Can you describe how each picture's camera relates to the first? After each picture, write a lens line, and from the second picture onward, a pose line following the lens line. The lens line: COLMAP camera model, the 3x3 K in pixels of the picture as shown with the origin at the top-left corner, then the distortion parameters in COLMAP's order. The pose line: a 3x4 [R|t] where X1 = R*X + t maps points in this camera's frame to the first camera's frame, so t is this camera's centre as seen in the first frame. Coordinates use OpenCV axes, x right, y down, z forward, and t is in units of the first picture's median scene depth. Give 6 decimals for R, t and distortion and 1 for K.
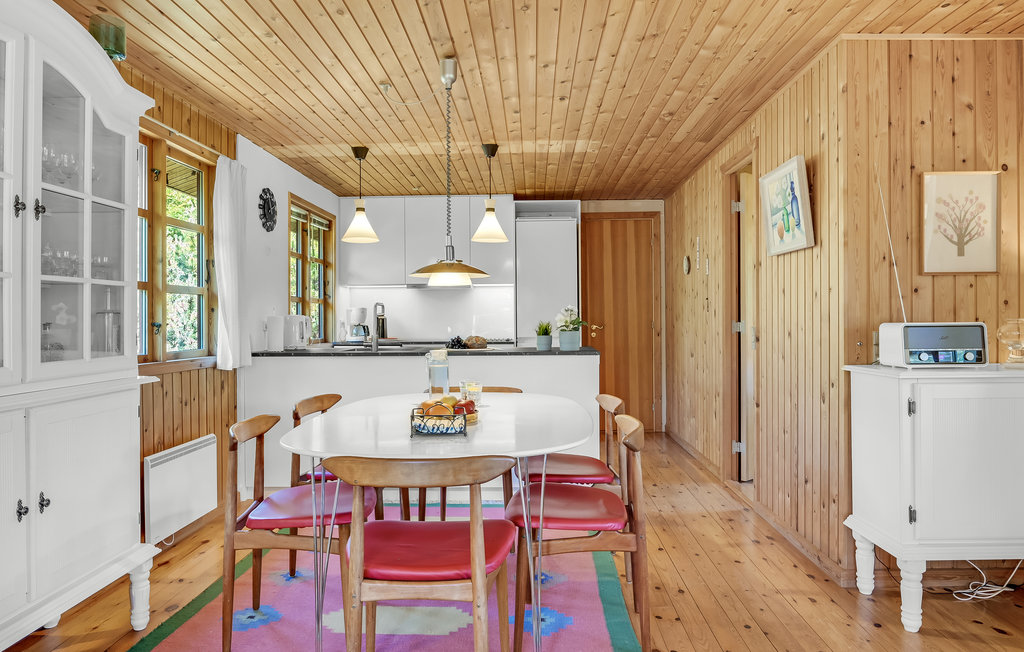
lens RADIAL K [[663.4, 0, 510.6], [0, 663.4, 322.0], [0, 0, 1]] dist [-0.023978, 0.000804]
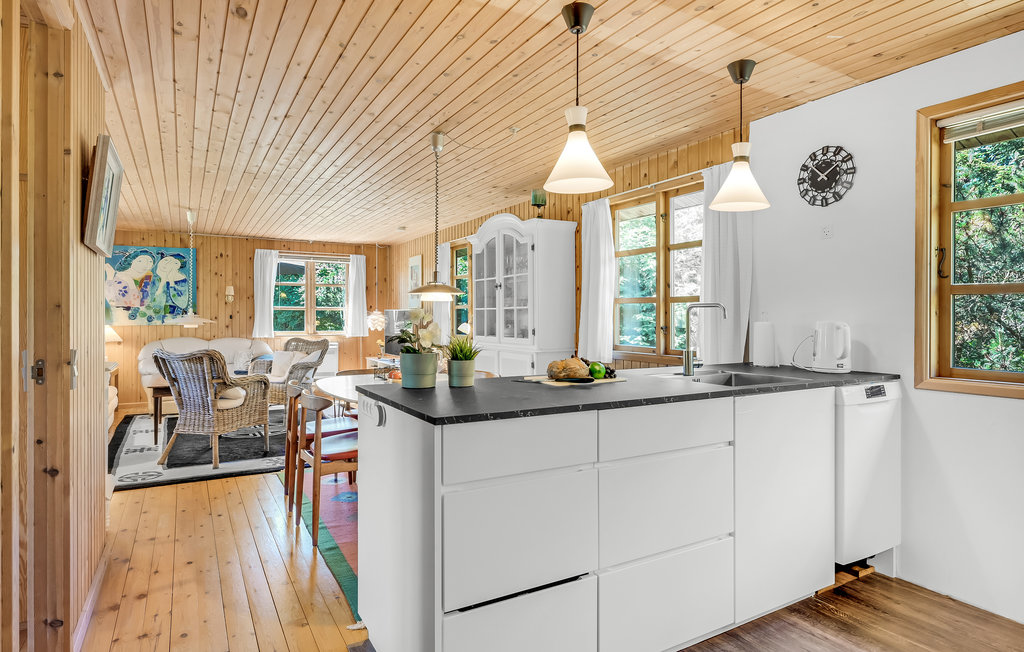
lens RADIAL K [[575.3, 0, 515.2], [0, 575.3, 315.2], [0, 0, 1]] dist [-0.005388, 0.000525]
pose [[-0.846634, 0.002938, -0.532167, 0.435150], [0.000747, 0.999990, 0.004332, -0.033125], [0.532175, 0.003271, -0.846628, 2.271509]]
